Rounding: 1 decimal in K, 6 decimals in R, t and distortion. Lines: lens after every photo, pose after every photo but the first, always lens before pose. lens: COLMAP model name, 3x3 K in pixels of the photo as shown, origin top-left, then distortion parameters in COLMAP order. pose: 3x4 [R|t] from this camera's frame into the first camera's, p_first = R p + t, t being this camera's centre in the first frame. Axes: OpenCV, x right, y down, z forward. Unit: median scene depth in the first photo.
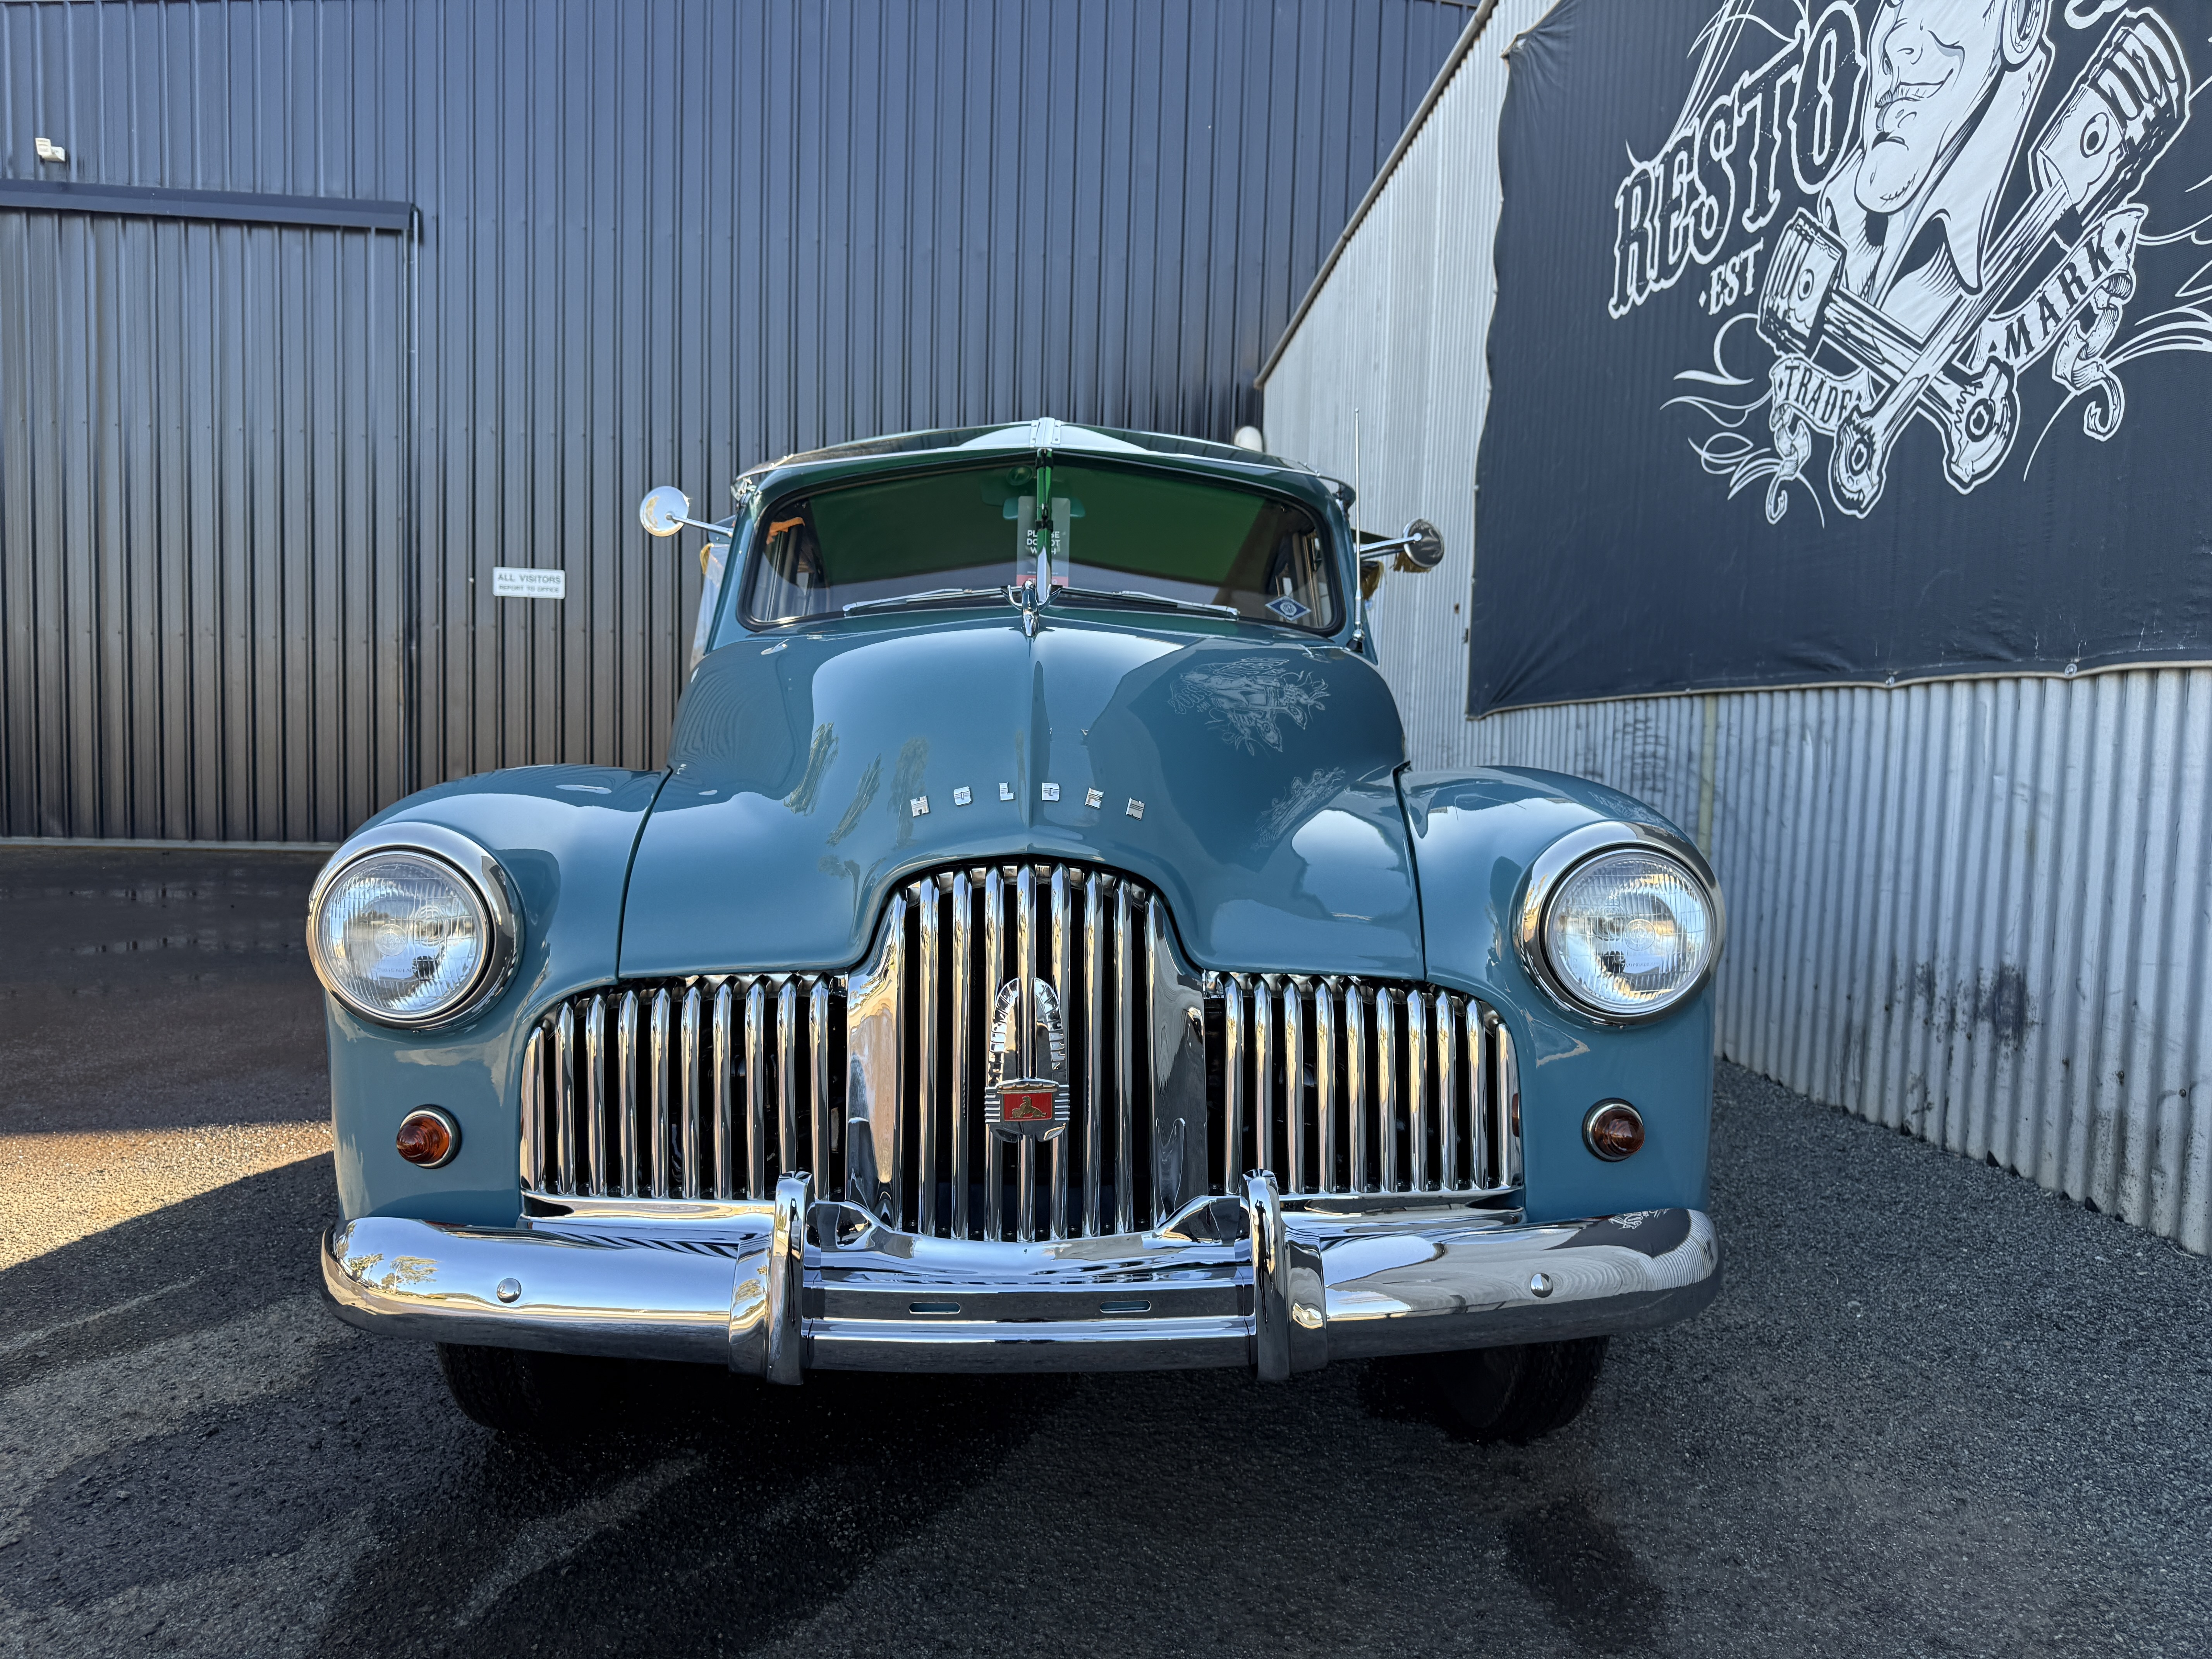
lens RADIAL K [[1512.7, 0, 1073.5], [0, 1512.7, 871.7], [0, 0, 1]] dist [-0.001043, -0.008974]
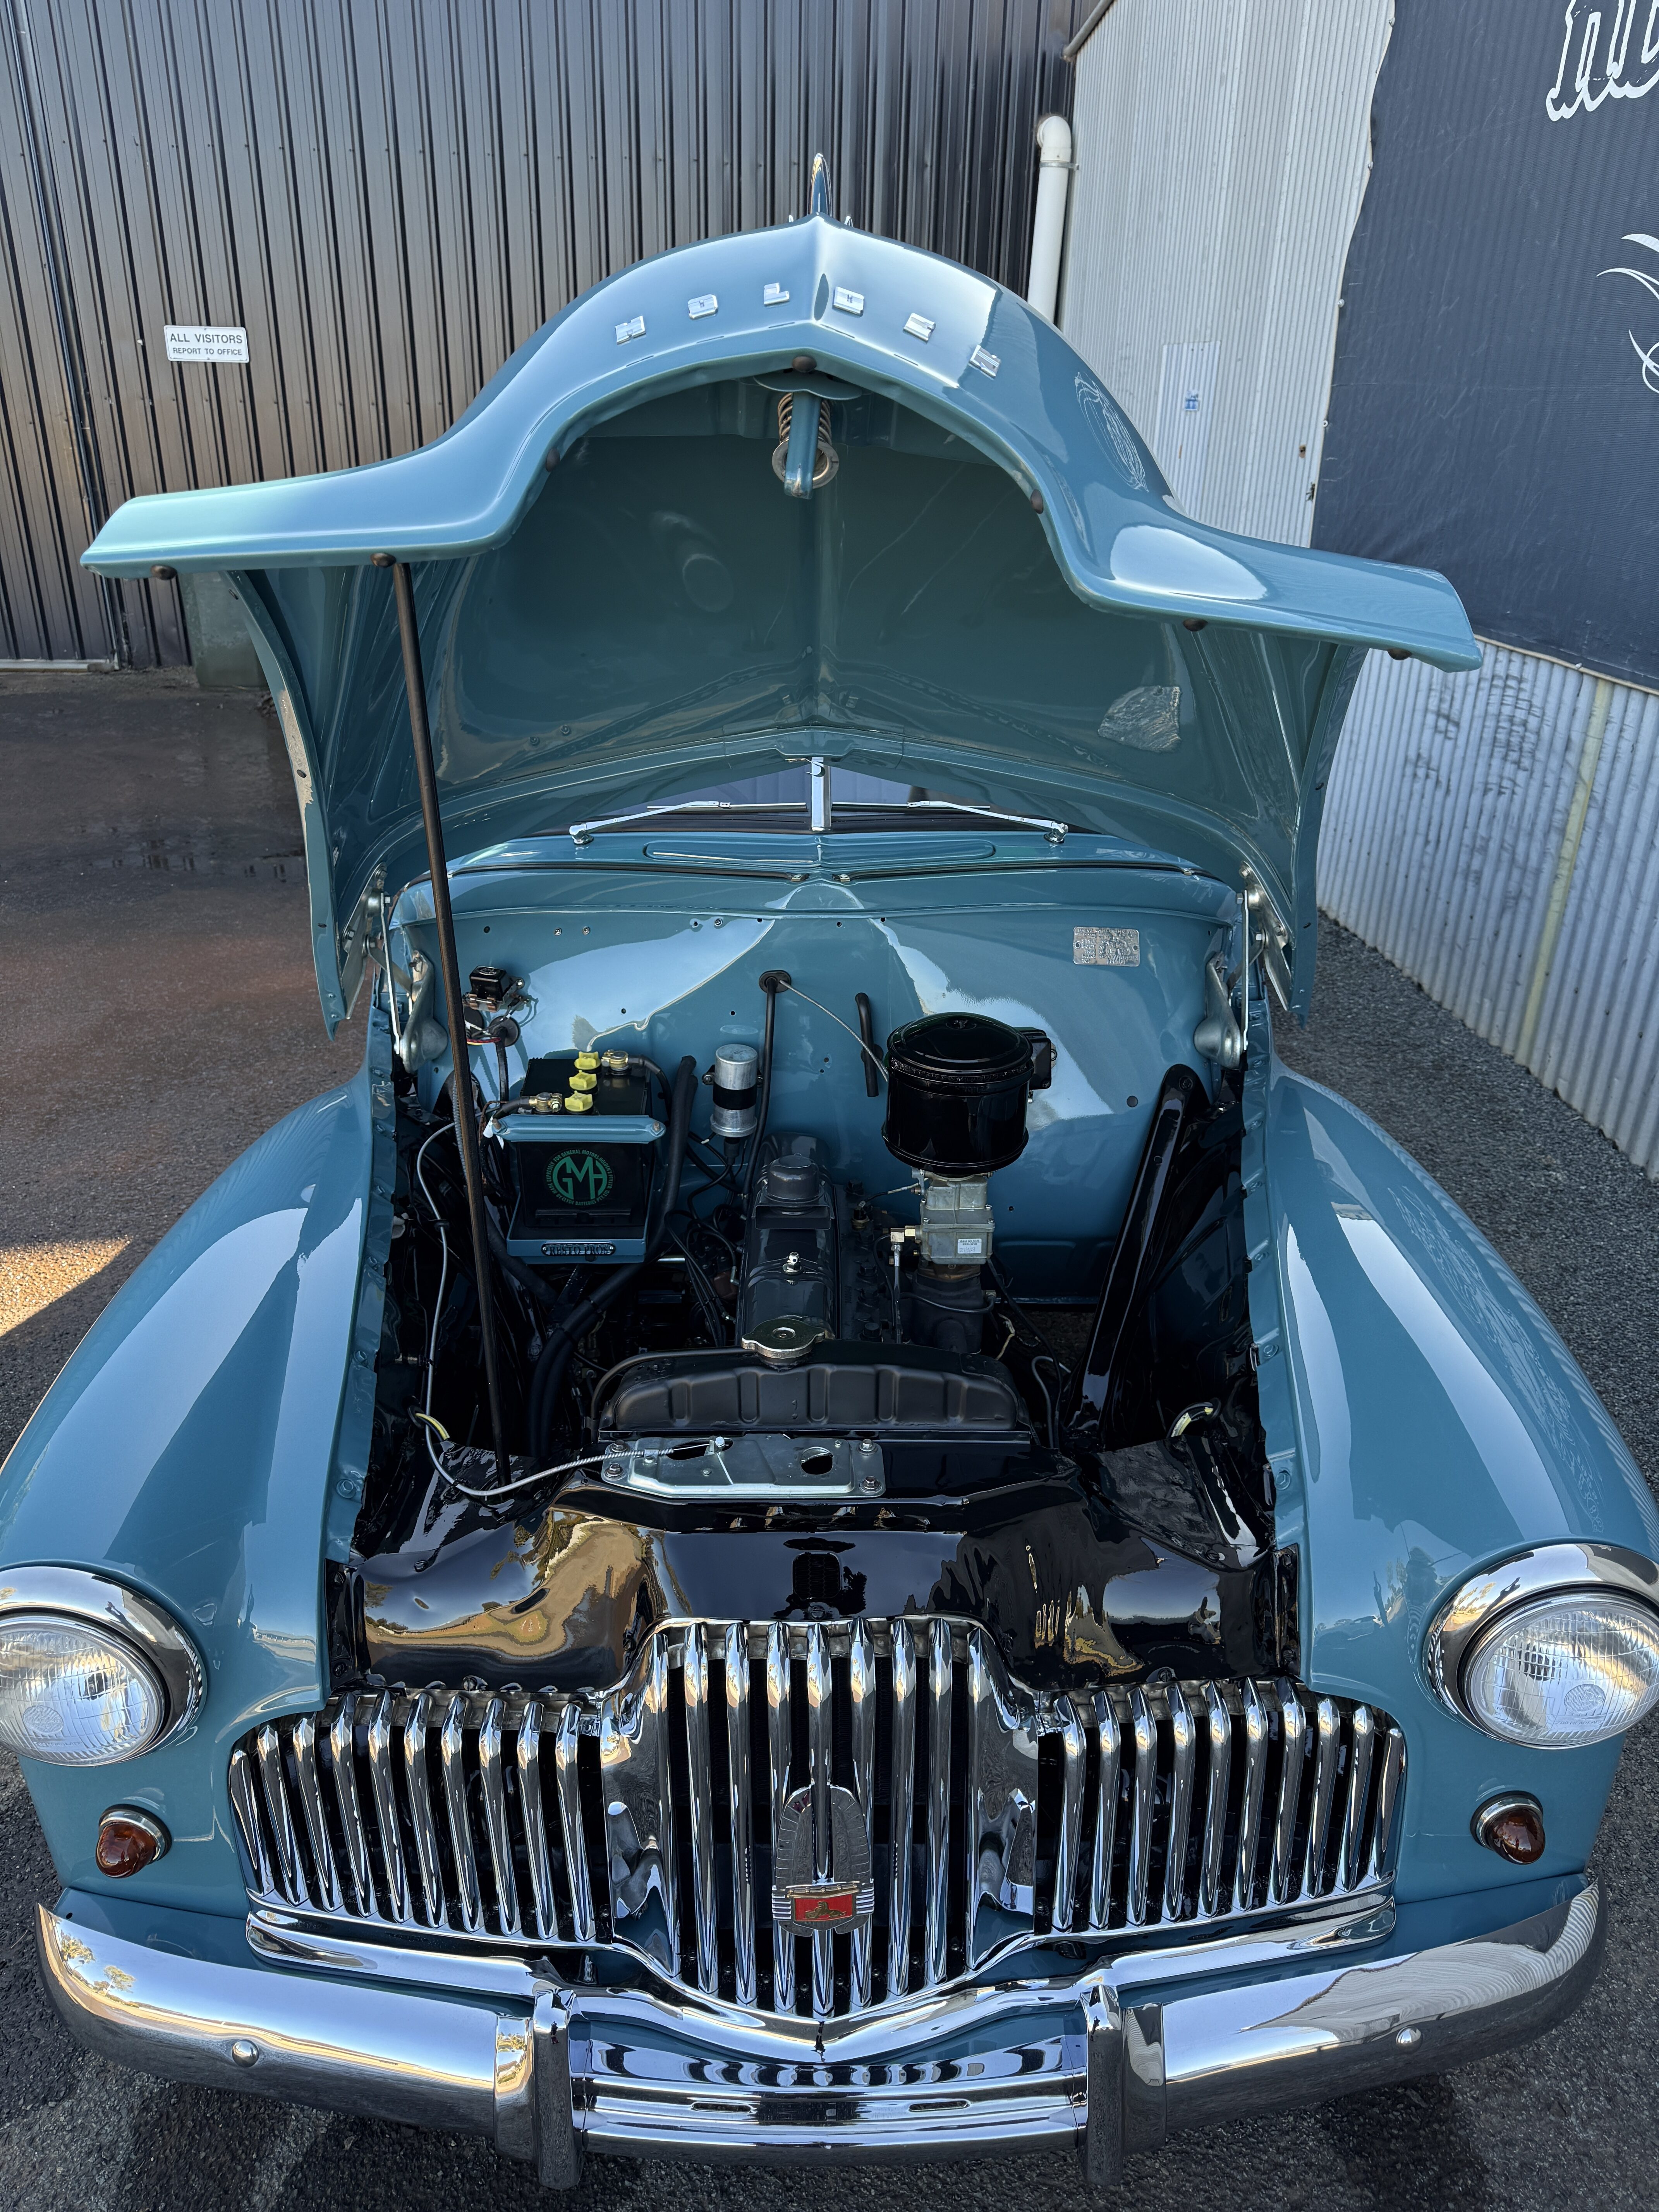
lens RADIAL K [[1512.7, 0, 830.9], [0, 1512.7, 1111.9], [0, 0, 1]] dist [-0.001043, -0.008974]
pose [[0.999957, -0.005371, -0.007583, -0.005520], [0.007656, 0.938684, 0.344694, -0.165878], [0.005267, -0.344738, 0.938684, 0.110726]]
